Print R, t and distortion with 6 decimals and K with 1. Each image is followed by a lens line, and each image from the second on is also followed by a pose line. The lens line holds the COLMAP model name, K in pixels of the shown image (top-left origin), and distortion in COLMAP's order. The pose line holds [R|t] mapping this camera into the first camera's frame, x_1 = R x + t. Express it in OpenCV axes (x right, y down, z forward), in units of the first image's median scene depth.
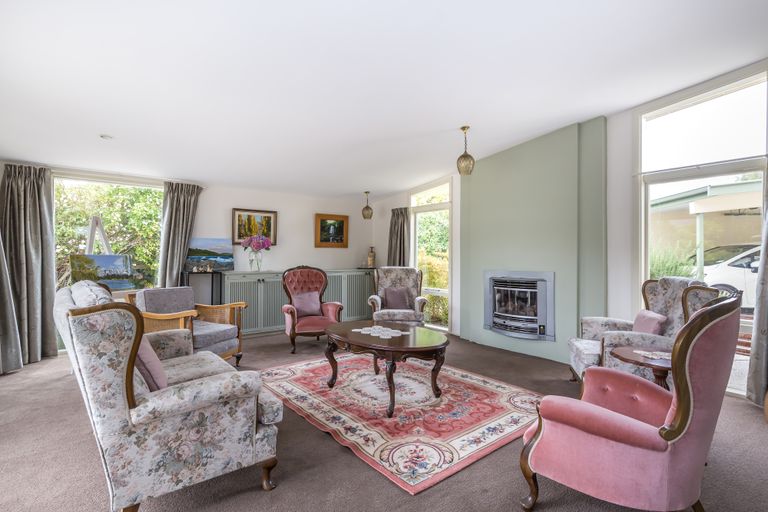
lens RADIAL K [[377.5, 0, 384.0], [0, 377.5, 256.0], [0, 0, 1]] dist [0.002133, 0.000310]
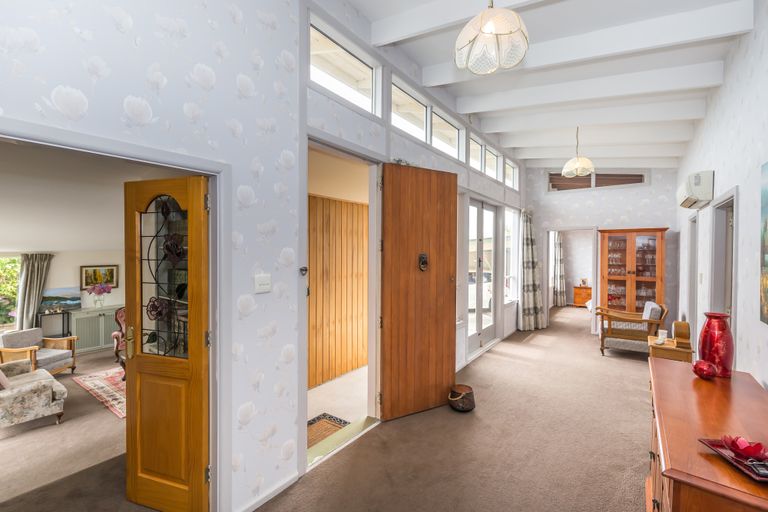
lens RADIAL K [[335.5, 0, 384.0], [0, 335.5, 256.0], [0, 0, 1]] dist [-0.000671, -0.000036]
pose [[0.966015, -0.006142, 0.258414, 0.465314], [0.002102, 0.999871, 0.015909, -0.208233], [-0.258478, -0.014825, 0.965903, -0.655285]]
